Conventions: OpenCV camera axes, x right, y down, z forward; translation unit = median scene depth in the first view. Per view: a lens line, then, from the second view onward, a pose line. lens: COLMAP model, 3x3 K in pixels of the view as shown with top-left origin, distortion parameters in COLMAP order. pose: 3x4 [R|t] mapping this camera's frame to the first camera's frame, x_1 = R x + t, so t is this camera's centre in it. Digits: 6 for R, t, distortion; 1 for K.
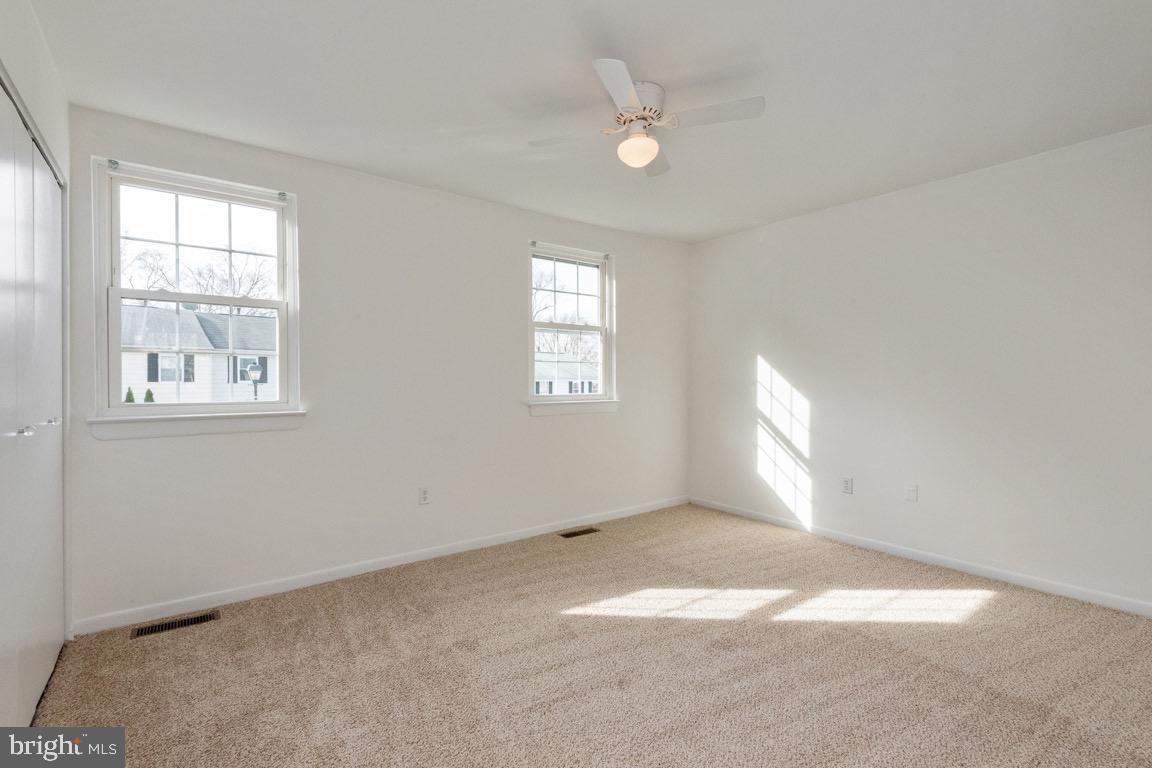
lens RADIAL K [[524.5, 0, 569.9], [0, 524.5, 378.7], [0, 0, 1]] dist [0.028616, -0.013188]
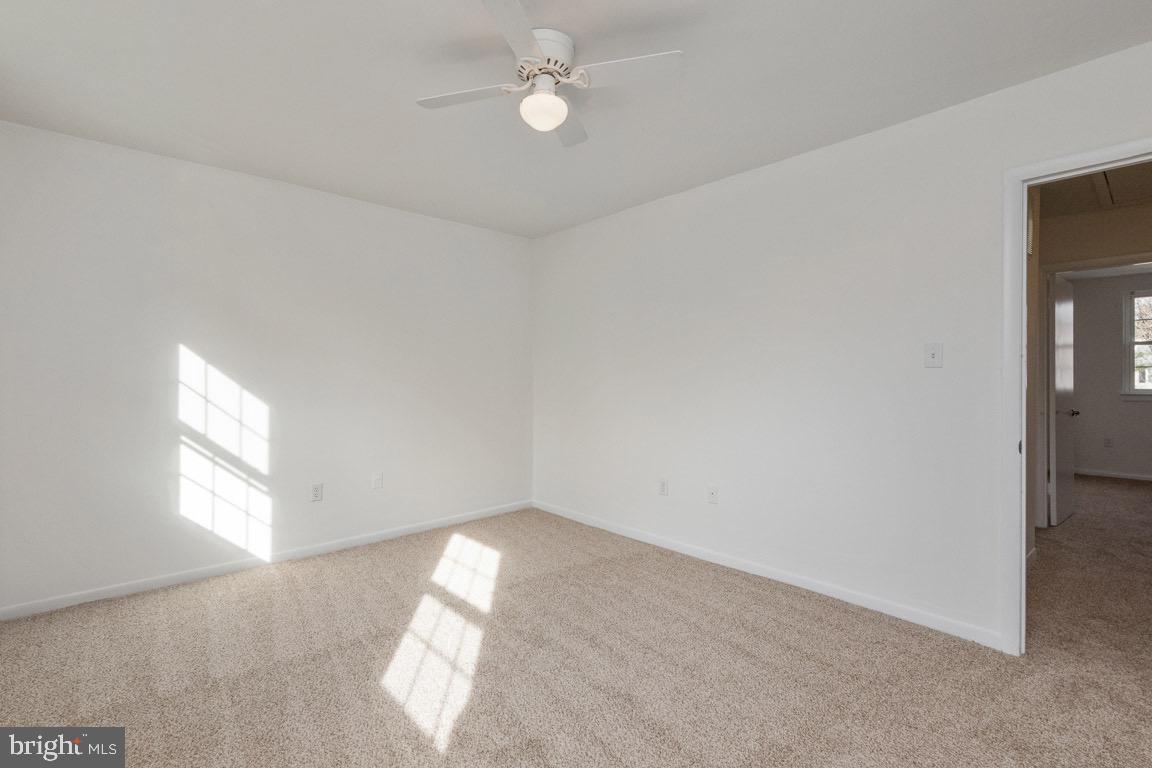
lens RADIAL K [[524.5, 0, 569.9], [0, 524.5, 378.7], [0, 0, 1]] dist [0.028616, -0.013188]
pose [[-0.087736, -0.001178, 0.996143, -0.405677], [0.005354, 0.999984, 0.001654, 0.002277], [-0.996129, 0.005479, -0.087728, 0.587734]]
